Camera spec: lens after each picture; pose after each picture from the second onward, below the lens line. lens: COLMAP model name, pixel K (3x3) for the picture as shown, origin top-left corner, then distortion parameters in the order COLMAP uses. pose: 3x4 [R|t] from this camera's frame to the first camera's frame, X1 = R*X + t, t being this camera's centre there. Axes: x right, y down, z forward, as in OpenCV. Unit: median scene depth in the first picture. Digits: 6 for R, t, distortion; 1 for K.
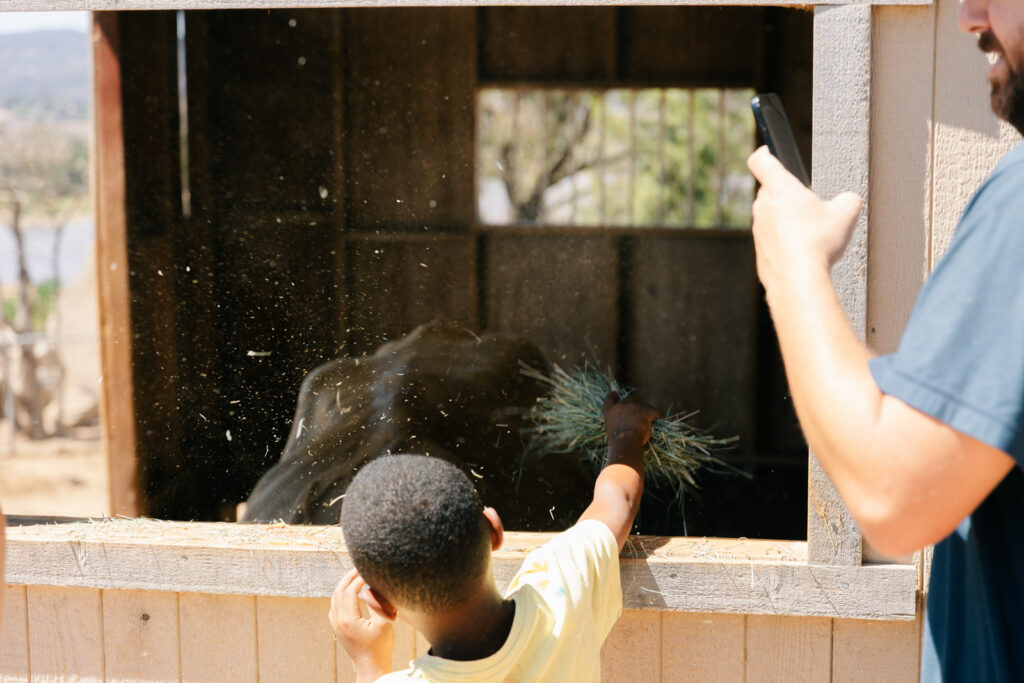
lens RADIAL K [[2219.5, 0, 512.0], [0, 2219.5, 341.5], [0, 0, 1]] dist [-0.001016, -0.061920]
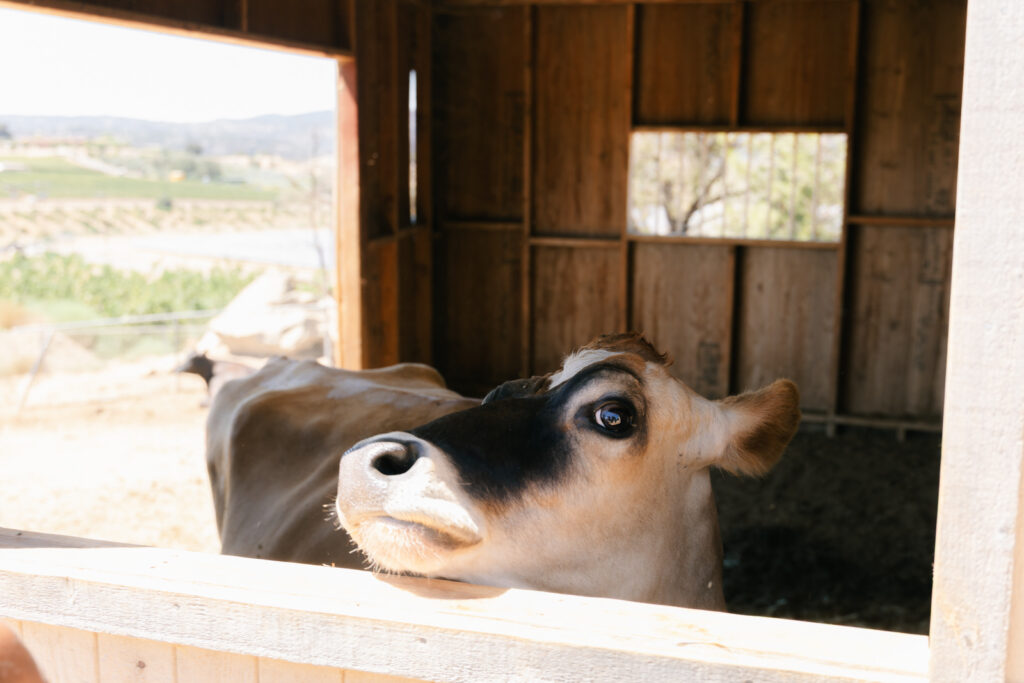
lens RADIAL K [[1337.1, 0, 489.5], [0, 1337.1, 323.6], [0, 0, 1]] dist [0.012070, -0.051548]
pose [[0.989594, 0.032217, -0.140232, 0.042002], [-0.030349, 0.999420, 0.015446, -0.023847], [0.140648, -0.011029, 0.989998, 0.493957]]
